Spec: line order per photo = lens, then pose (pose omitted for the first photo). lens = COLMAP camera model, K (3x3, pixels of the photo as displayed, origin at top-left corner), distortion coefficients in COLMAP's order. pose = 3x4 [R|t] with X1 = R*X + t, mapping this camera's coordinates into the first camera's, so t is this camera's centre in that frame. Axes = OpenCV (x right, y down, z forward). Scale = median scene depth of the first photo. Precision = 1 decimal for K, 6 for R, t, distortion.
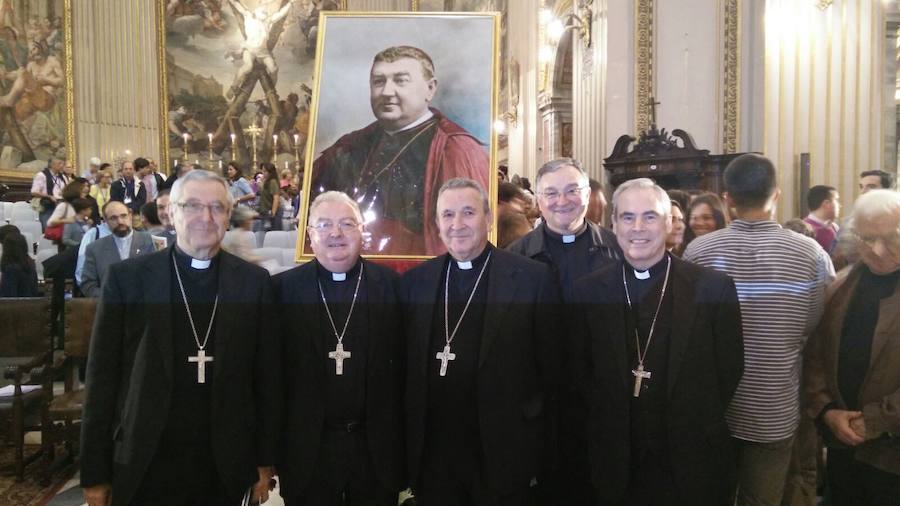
lens RADIAL K [[726.7, 0, 450.3], [0, 726.7, 253.7], [0, 0, 1]] dist [0.025187, -0.016271]
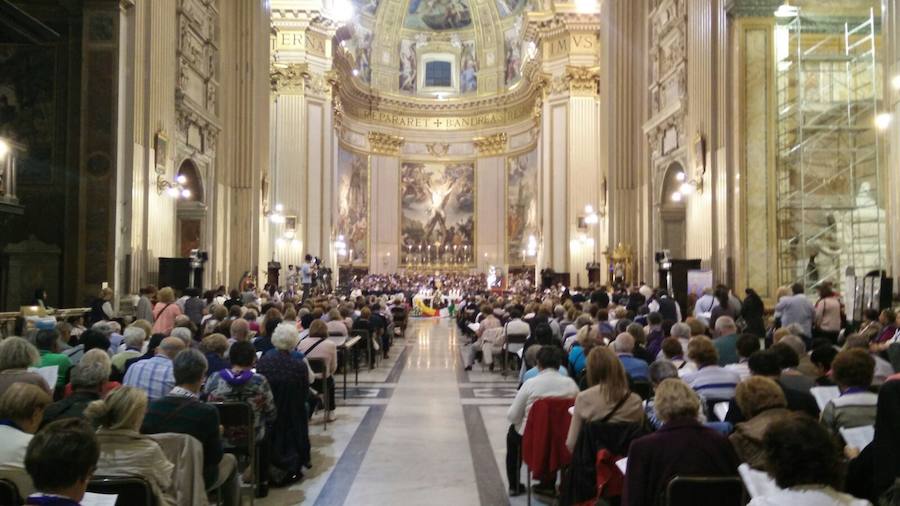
lens RADIAL K [[726.7, 0, 450.3], [0, 726.7, 254.3], [0, 0, 1]] dist [0.025187, -0.016271]
pose [[0.991501, 0.005281, -0.129989, 0.072970], [-0.015389, 0.996922, -0.076880, 0.040912], [0.129182, 0.078227, 0.988530, -1.260537]]
